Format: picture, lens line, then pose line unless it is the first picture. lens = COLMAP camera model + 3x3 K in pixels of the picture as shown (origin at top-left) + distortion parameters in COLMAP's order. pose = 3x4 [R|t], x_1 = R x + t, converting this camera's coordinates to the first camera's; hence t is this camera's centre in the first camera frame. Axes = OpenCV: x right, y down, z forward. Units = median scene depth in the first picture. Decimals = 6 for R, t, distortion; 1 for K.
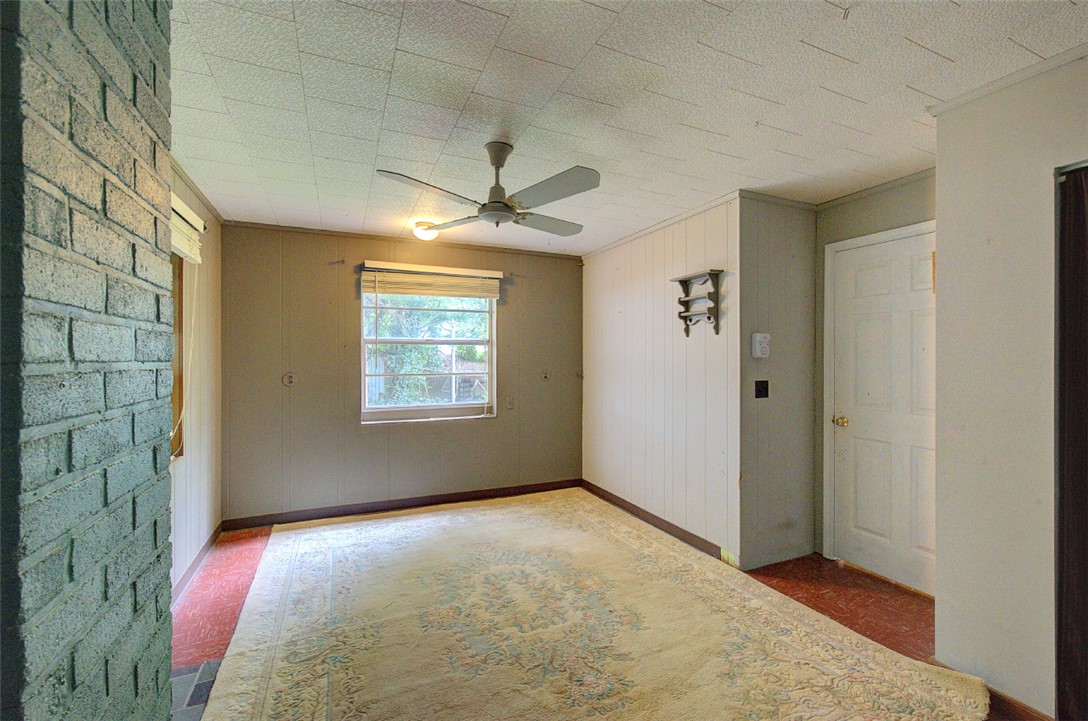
lens RADIAL K [[464.0, 0, 545.4], [0, 464.0, 370.2], [0, 0, 1]] dist [-0.009725, 0.006489]
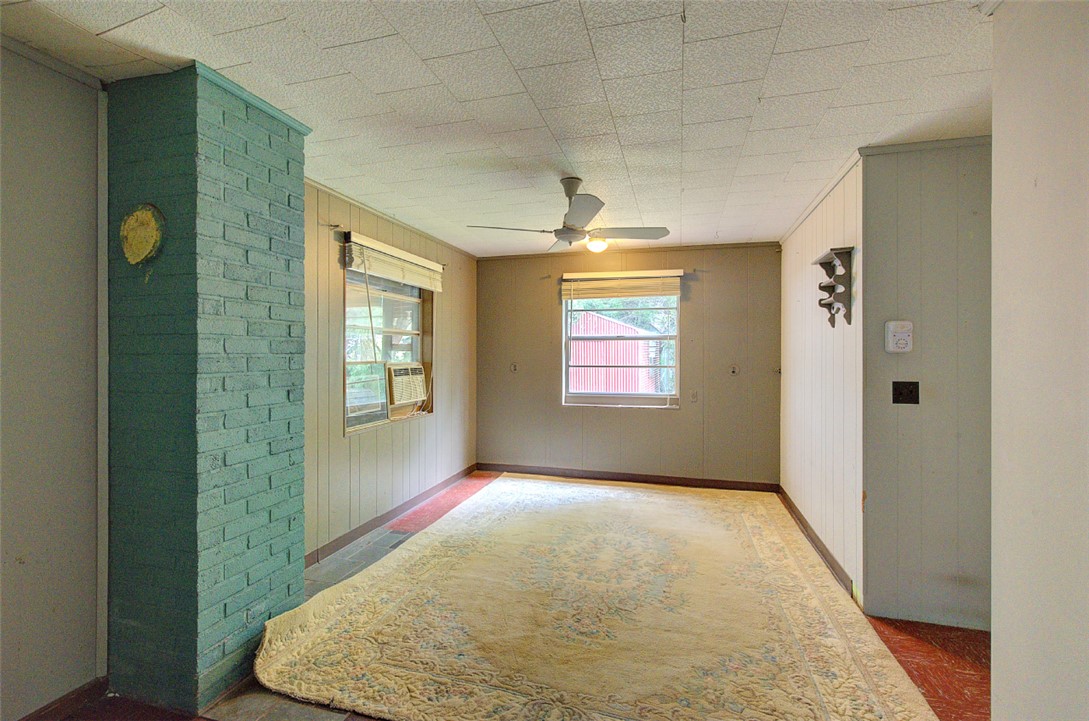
lens RADIAL K [[464.4, 0, 545.9], [0, 464.4, 370.2], [0, 0, 1]] dist [-0.009725, 0.006489]
pose [[0.767365, 0.026386, -0.640668, 0.444896], [-0.017972, 0.999645, 0.019645, -0.001319], [0.640959, -0.003561, 0.767567, 0.009981]]
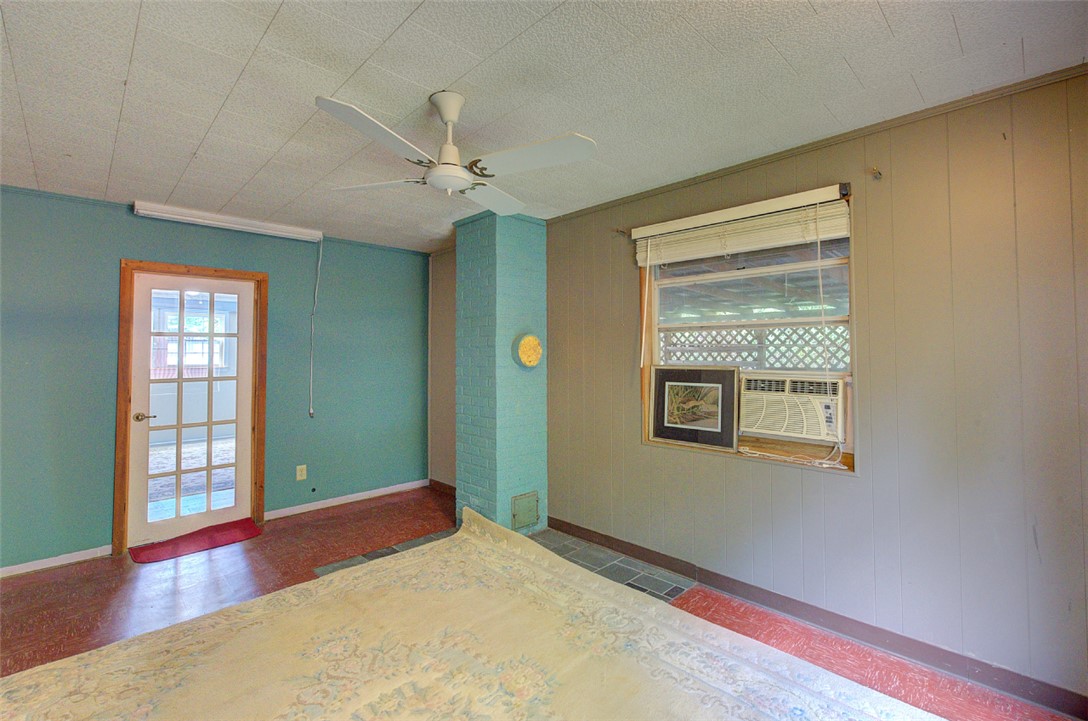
lens RADIAL K [[464.0, 0, 545.4], [0, 464.0, 370.2], [0, 0, 1]] dist [-0.009725, 0.006489]
pose [[-0.935911, 0.015368, -0.351901, 0.006597], [0.001215, 0.999183, 0.040405, -0.023058], [0.352234, 0.037387, -0.935165, 1.267012]]
